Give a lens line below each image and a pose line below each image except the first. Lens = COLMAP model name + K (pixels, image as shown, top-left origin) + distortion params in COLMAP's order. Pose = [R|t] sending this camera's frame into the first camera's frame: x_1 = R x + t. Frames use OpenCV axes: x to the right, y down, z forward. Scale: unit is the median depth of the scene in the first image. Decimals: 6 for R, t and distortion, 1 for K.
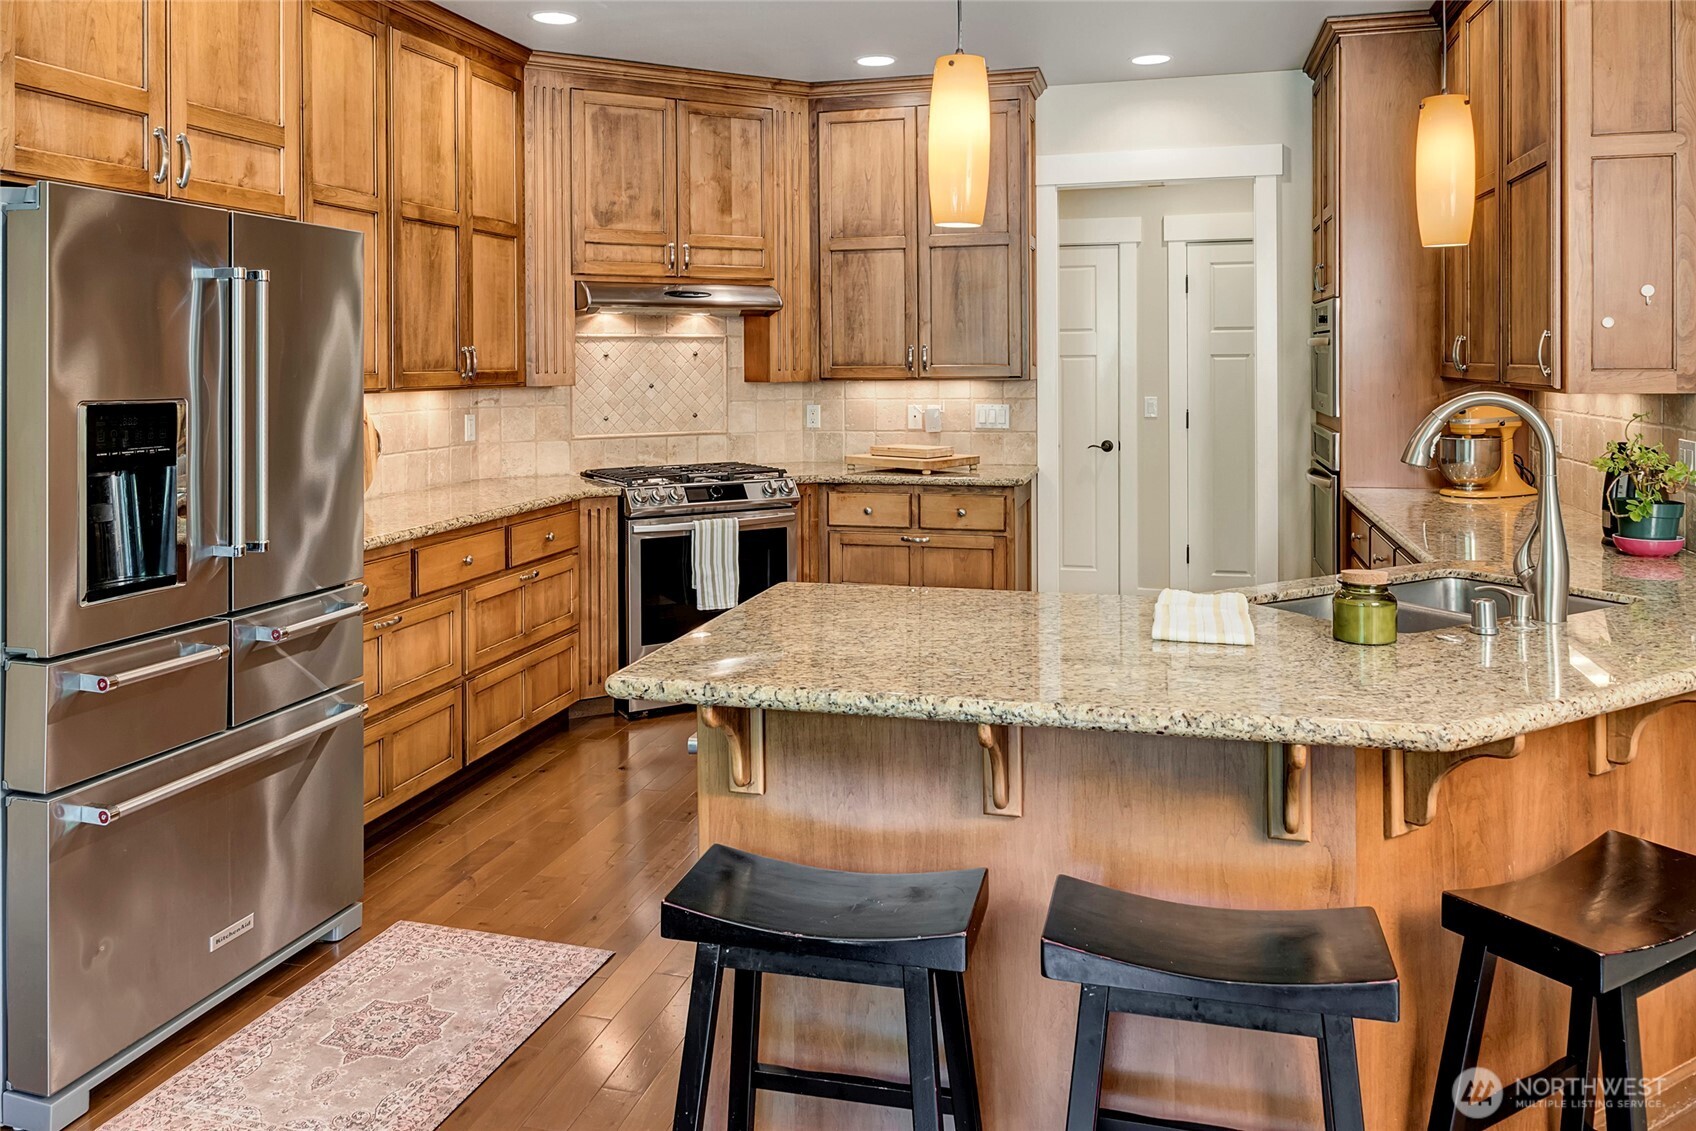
lens RADIAL K [[1168.2, 0, 848.0], [0, 1168.2, 565.5], [0, 0, 1]] dist [0.008435, -0.001042]
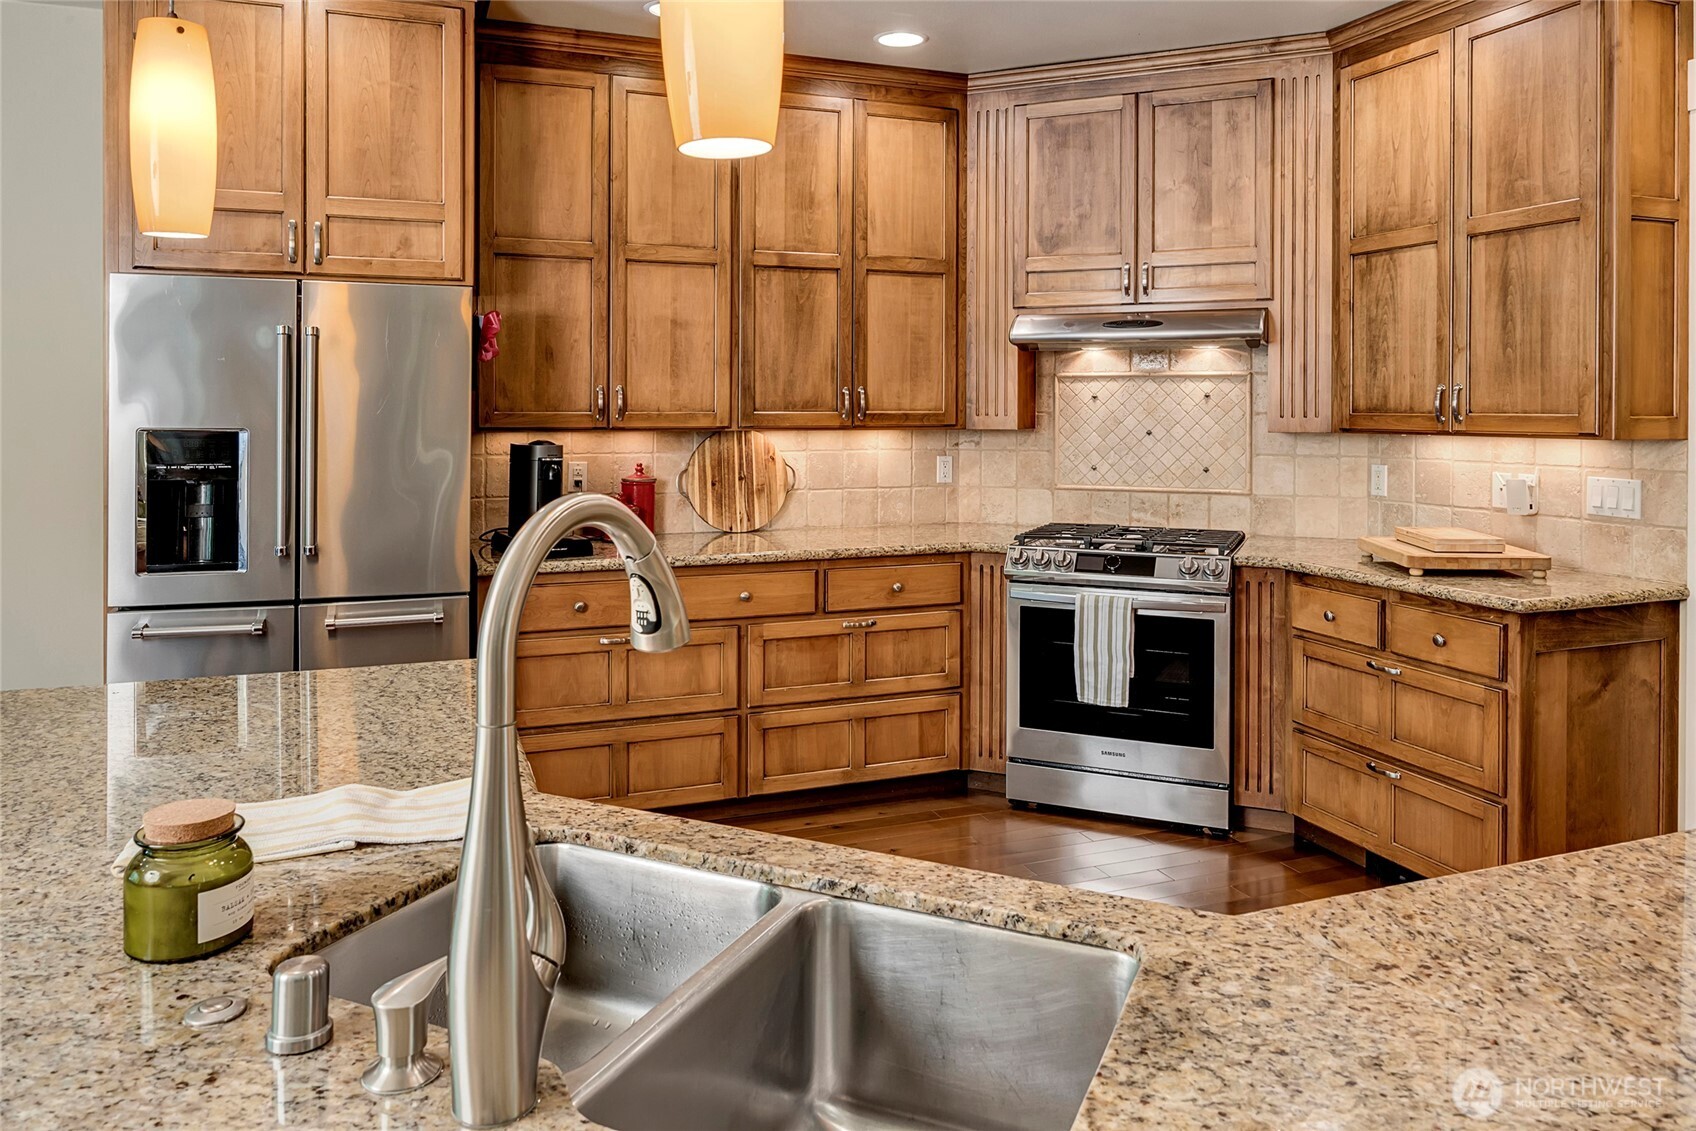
lens RADIAL K [[1139.0, 0, 848.0], [0, 1139.0, 565.5], [0, 0, 1]] dist [-0.006053, 0.004510]
pose [[0.609367, 0.119596, -0.783817, 0.388844], [-0.143399, 0.988880, 0.039401, -0.064003], [0.779813, 0.088389, 0.619741, 0.349560]]
